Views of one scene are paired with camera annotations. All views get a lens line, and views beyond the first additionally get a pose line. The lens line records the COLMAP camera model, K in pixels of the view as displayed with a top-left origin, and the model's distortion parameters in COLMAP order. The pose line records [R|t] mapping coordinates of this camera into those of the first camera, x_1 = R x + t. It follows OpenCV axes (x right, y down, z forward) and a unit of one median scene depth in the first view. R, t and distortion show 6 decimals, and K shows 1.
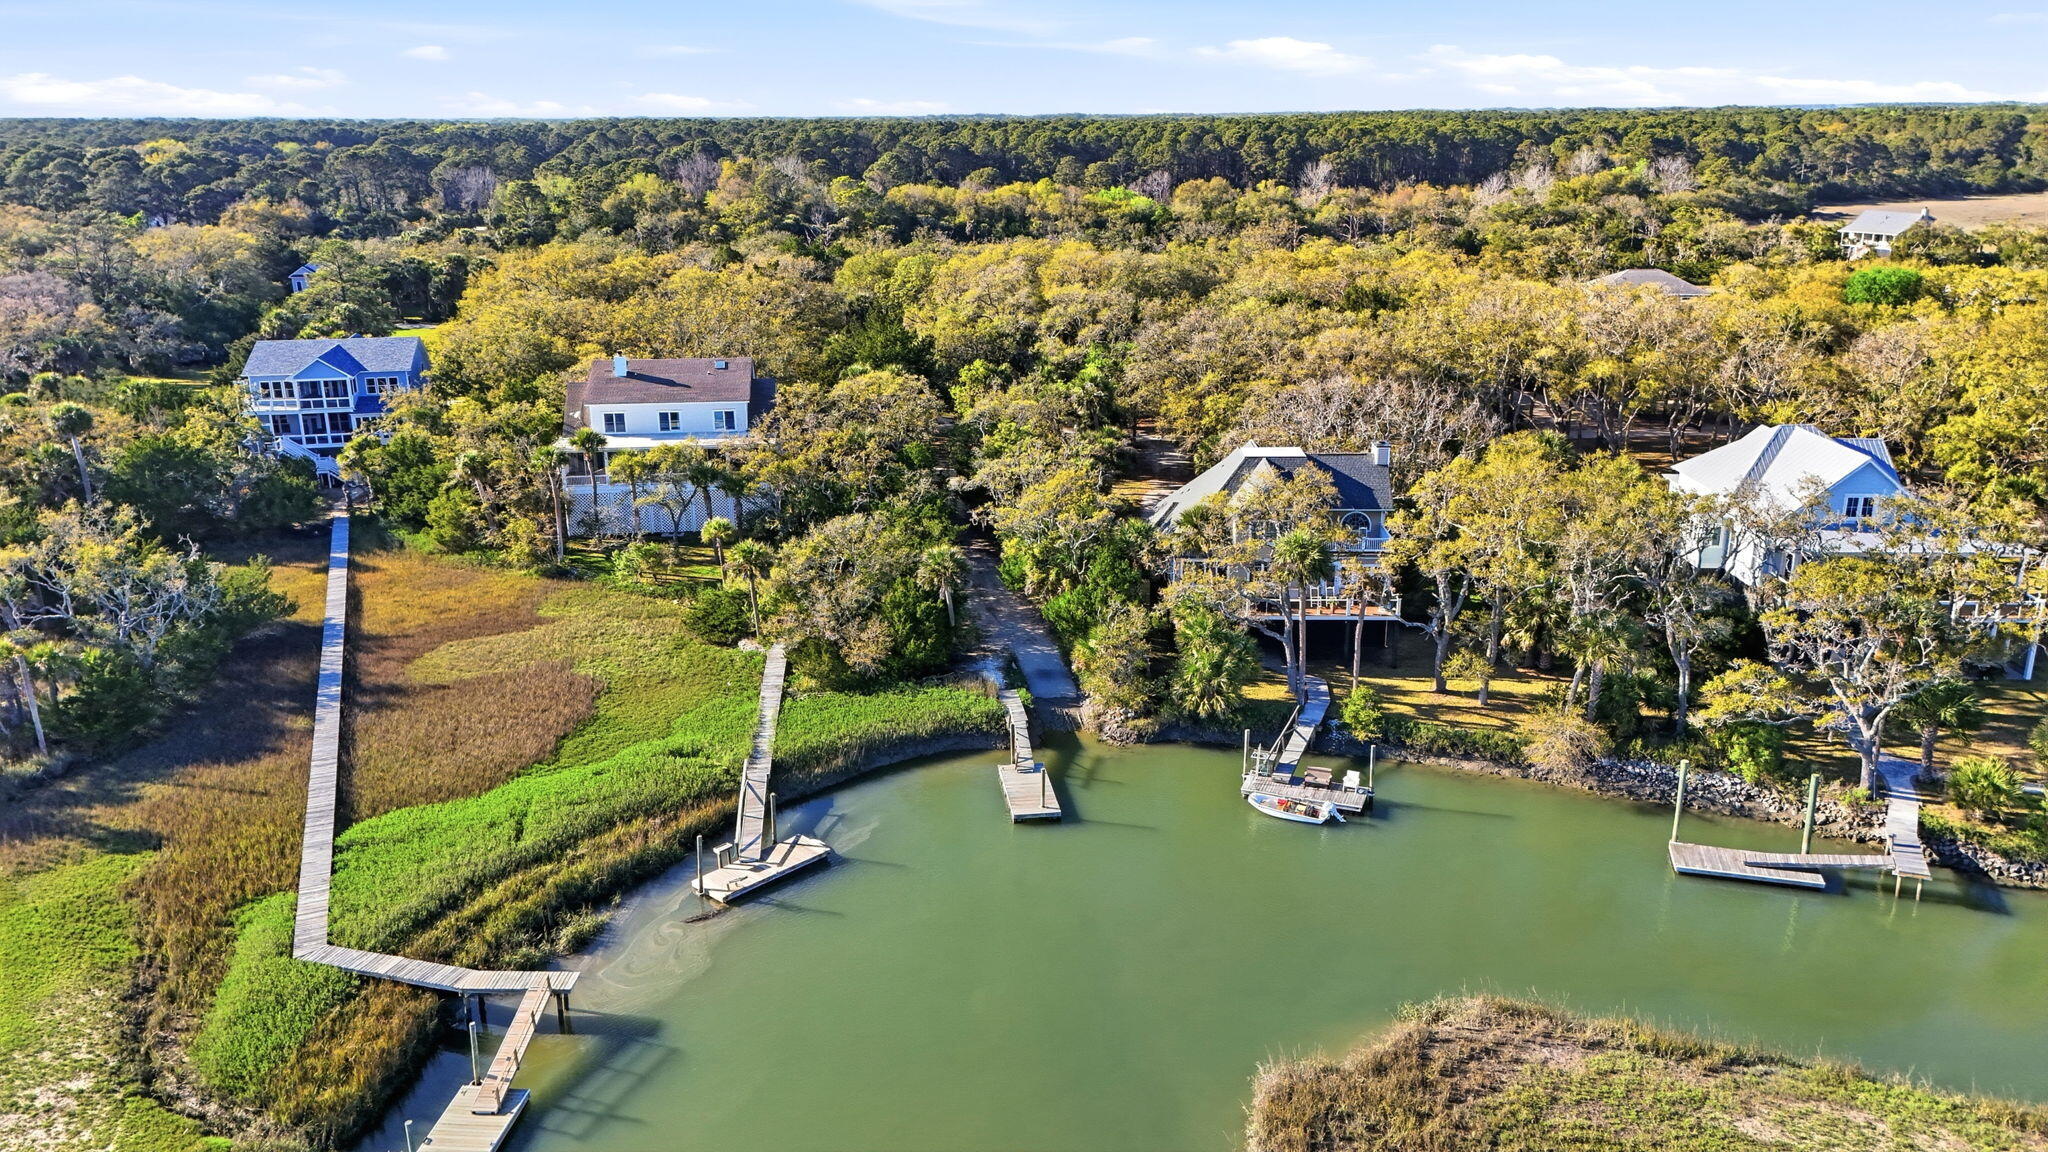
lens RADIAL K [[1503.1, 0, 1039.6], [0, 1503.1, 569.6], [0, 0, 1]] dist [0.075932, -0.075013]
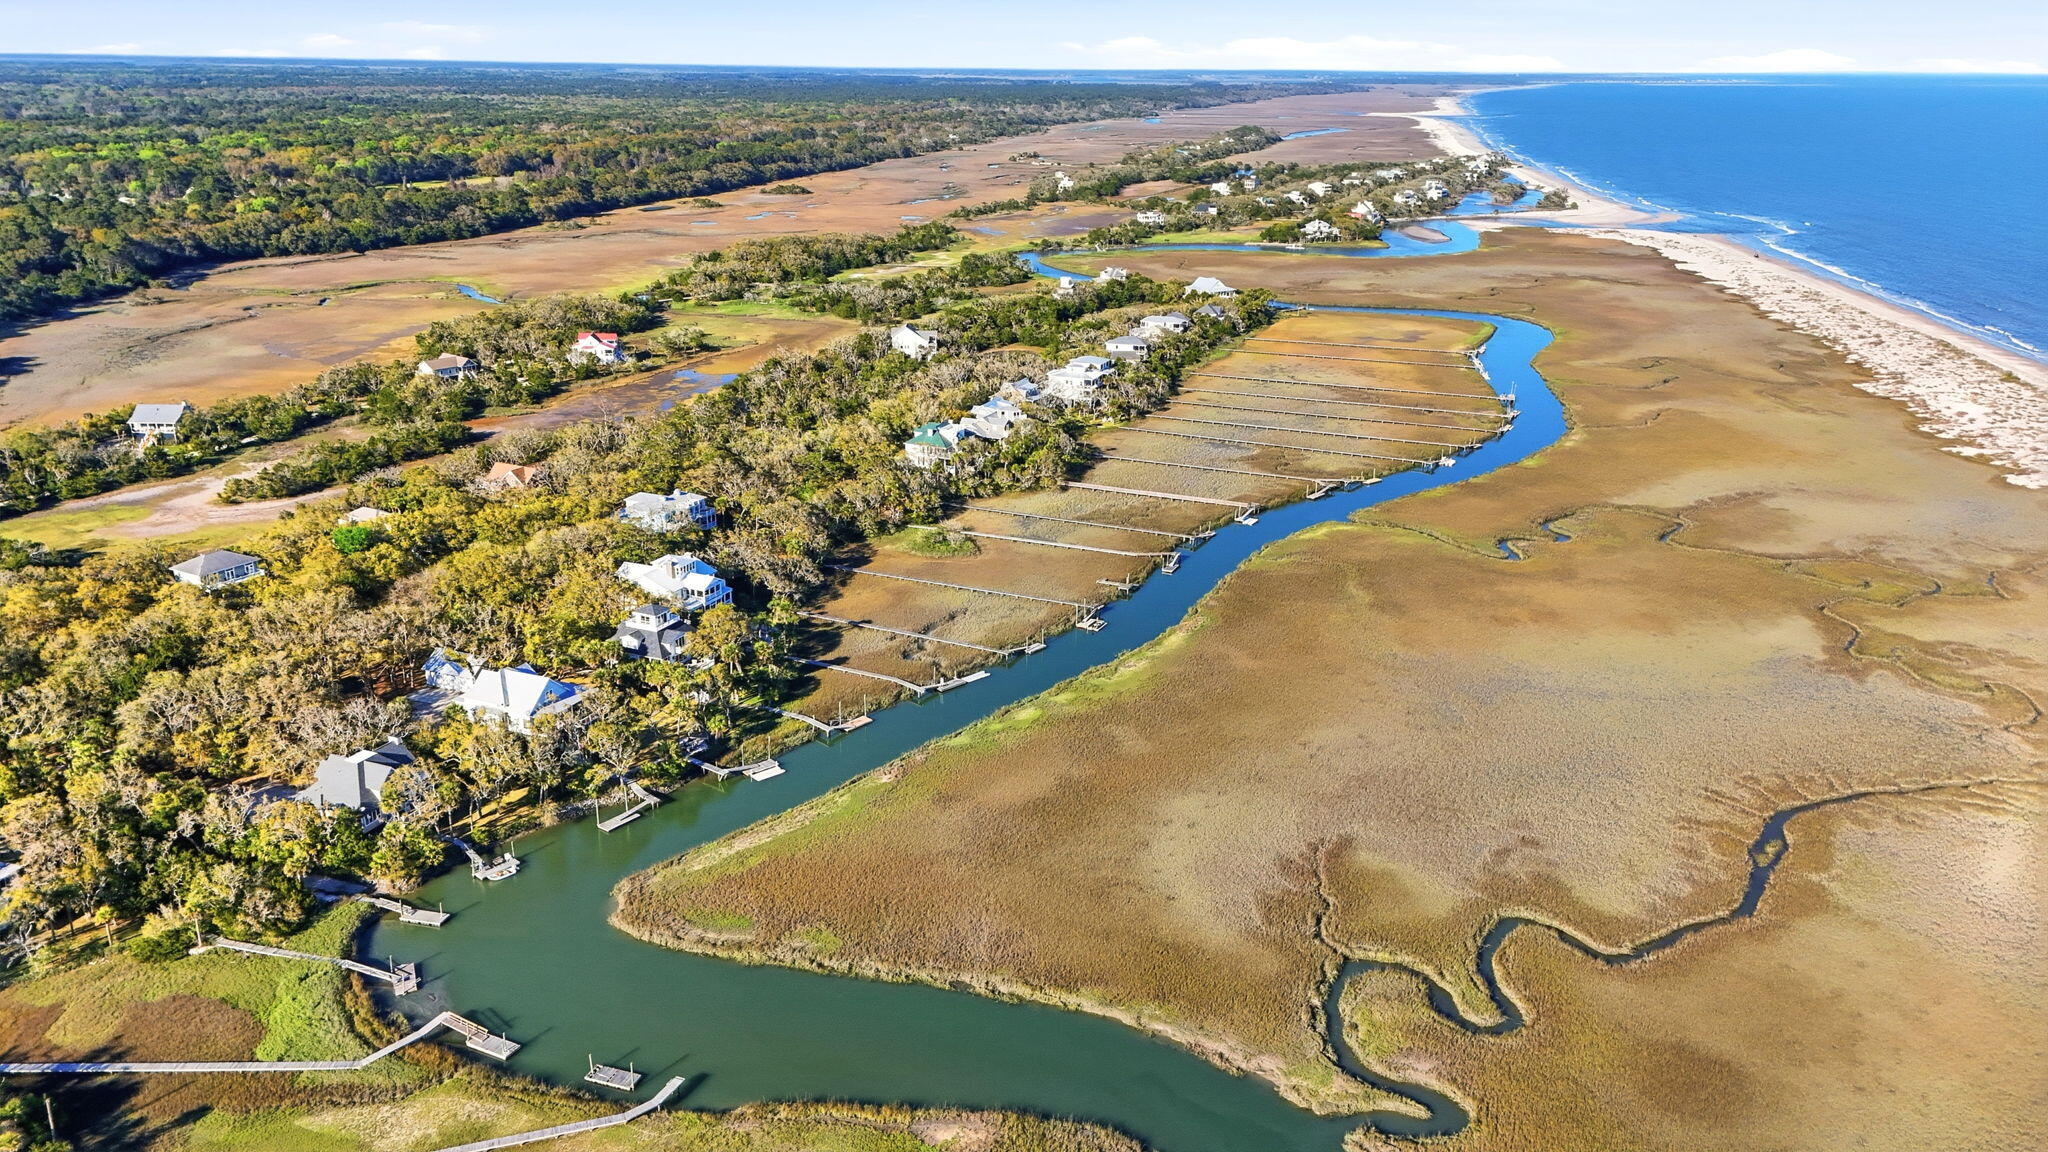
lens RADIAL K [[1503.1, 0, 1014.8], [0, 1503.1, 584.5], [0, 0, 1]] dist [0.075932, -0.075013]
pose [[0.370863, -0.296326, 0.880143, -1.636131], [0.259732, 0.943004, 0.208047, -0.625443], [-0.891628, 0.151444, 0.426690, -1.032250]]
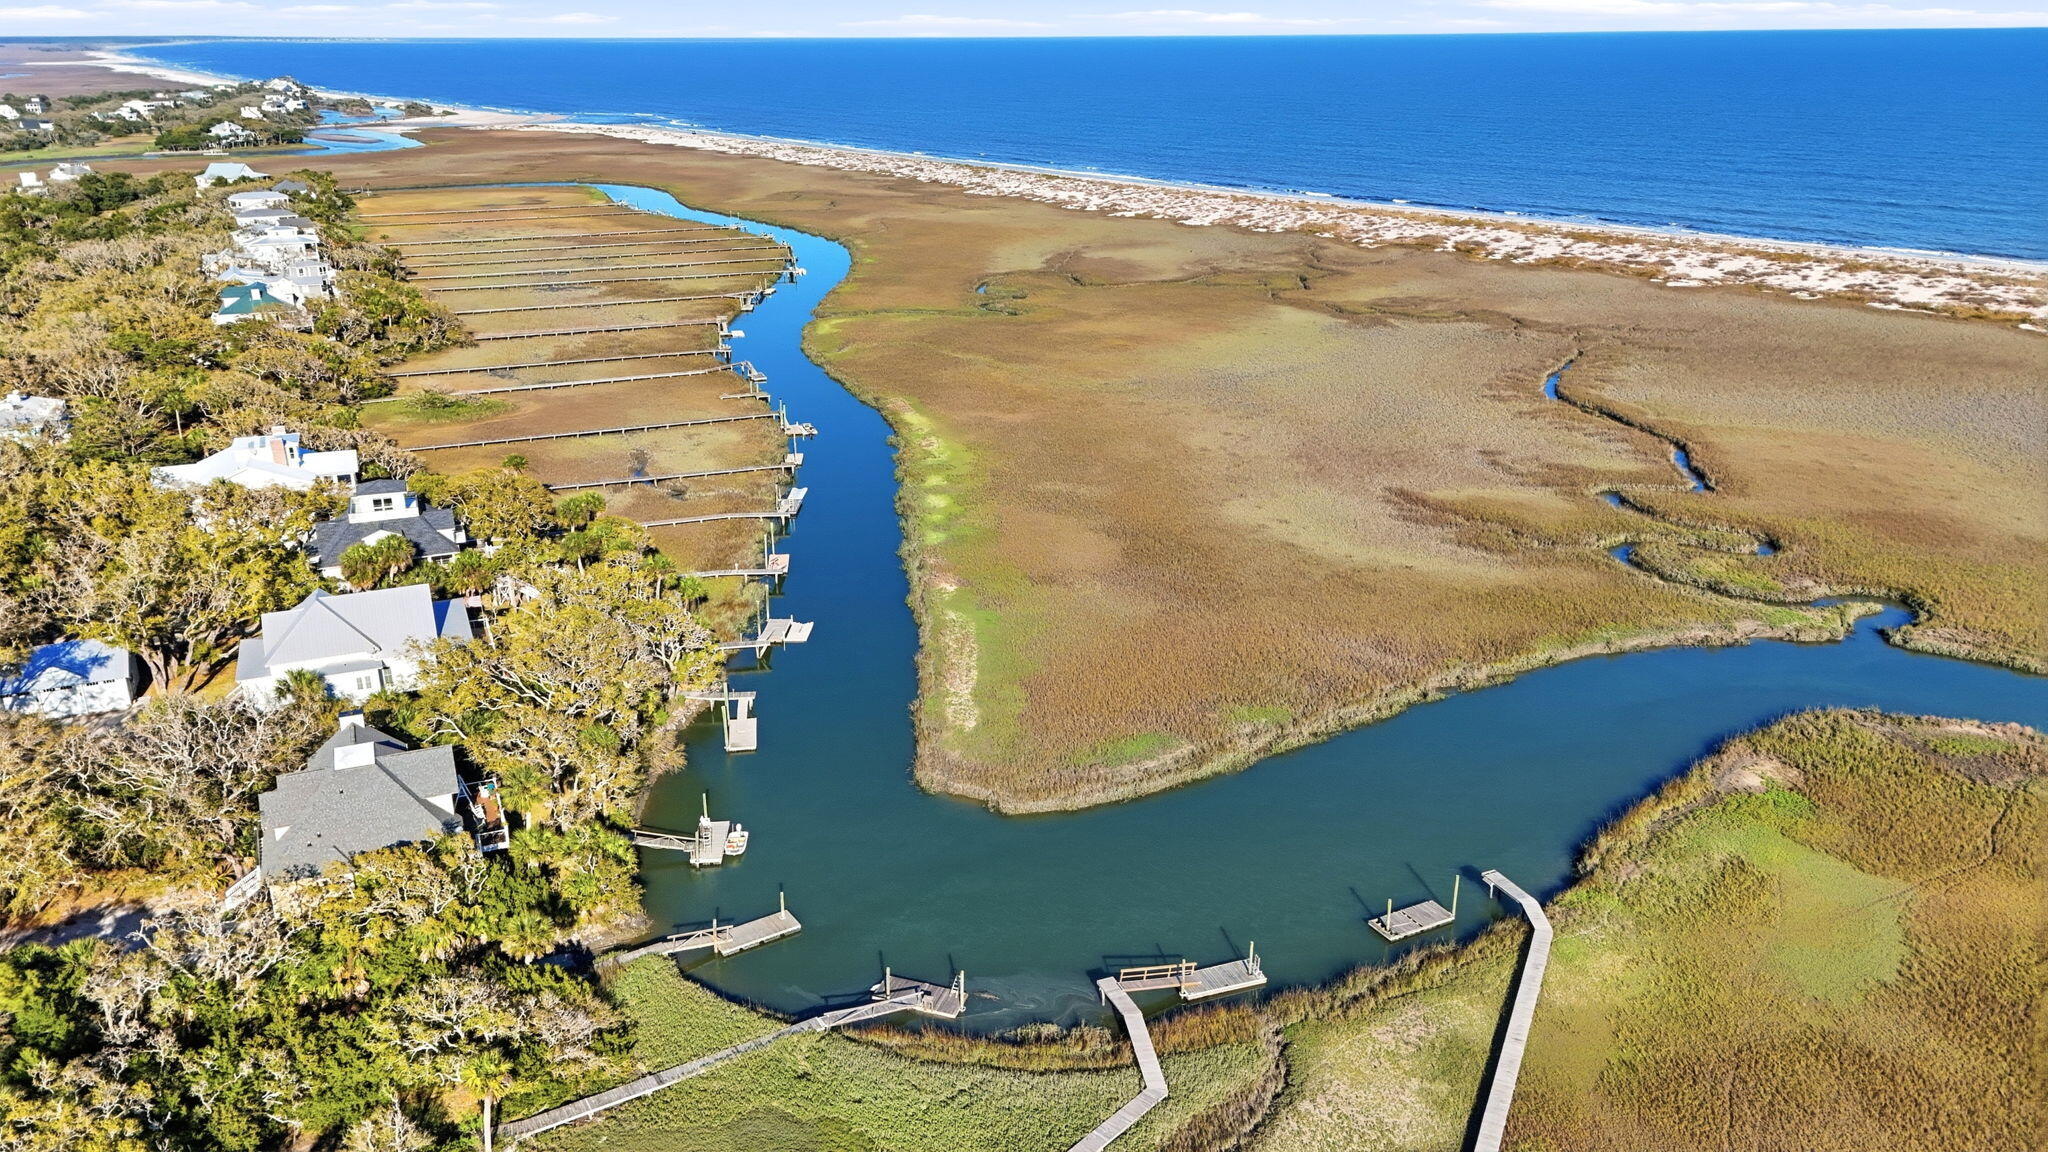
lens RADIAL K [[1503.1, 0, 1024.0], [0, 1503.1, 580.6], [0, 0, 1]] dist [0.075932, -0.075013]
pose [[-0.422375, -0.302721, 0.854376, -1.115278], [0.270329, 0.857617, 0.437511, -0.625294], [-0.865171, 0.415756, -0.280401, 0.963174]]
